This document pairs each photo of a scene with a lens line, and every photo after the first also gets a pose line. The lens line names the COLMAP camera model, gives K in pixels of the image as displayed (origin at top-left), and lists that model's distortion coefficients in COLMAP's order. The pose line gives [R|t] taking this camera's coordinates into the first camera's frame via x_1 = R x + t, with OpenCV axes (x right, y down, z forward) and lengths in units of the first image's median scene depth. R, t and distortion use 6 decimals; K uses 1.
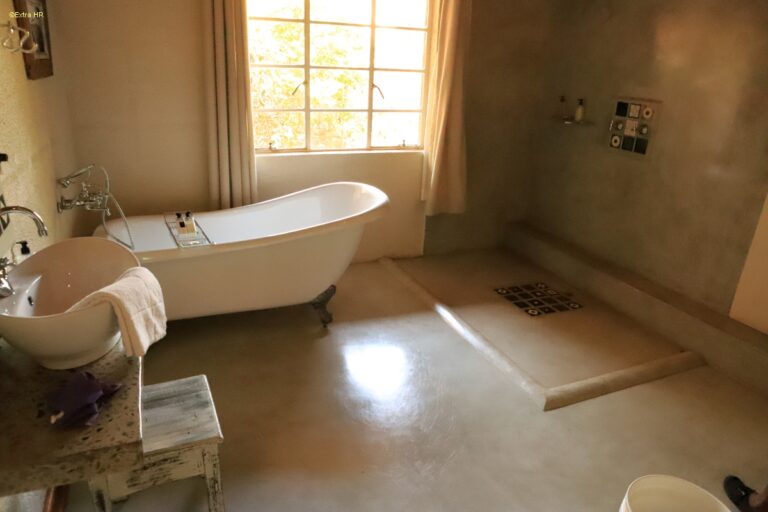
lens RADIAL K [[523.4, 0, 389.3], [0, 523.4, 252.8], [0, 0, 1]] dist [-0.089270, 0.052673]
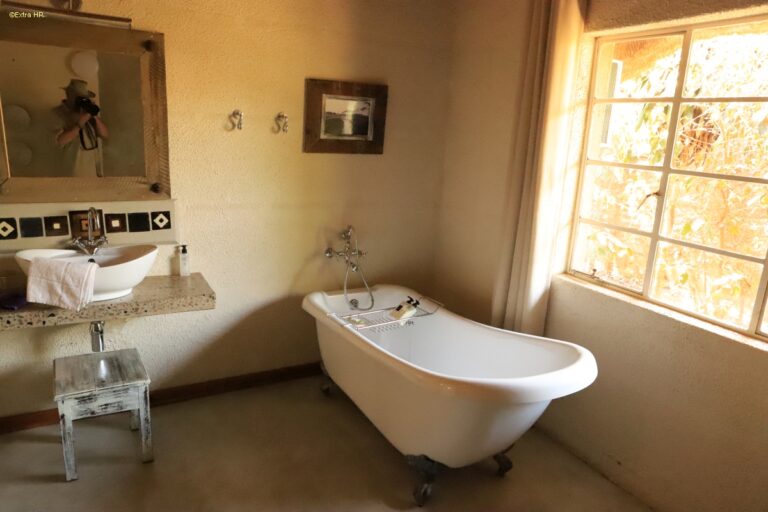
lens RADIAL K [[523.4, 0, 383.3], [0, 523.4, 254.2], [0, 0, 1]] dist [-0.089270, 0.052673]
pose [[0.112315, 0.190030, -0.975333, 0.418723], [-0.395039, 0.909182, 0.131650, -0.208601], [0.911773, 0.370509, 0.177184, 0.601071]]
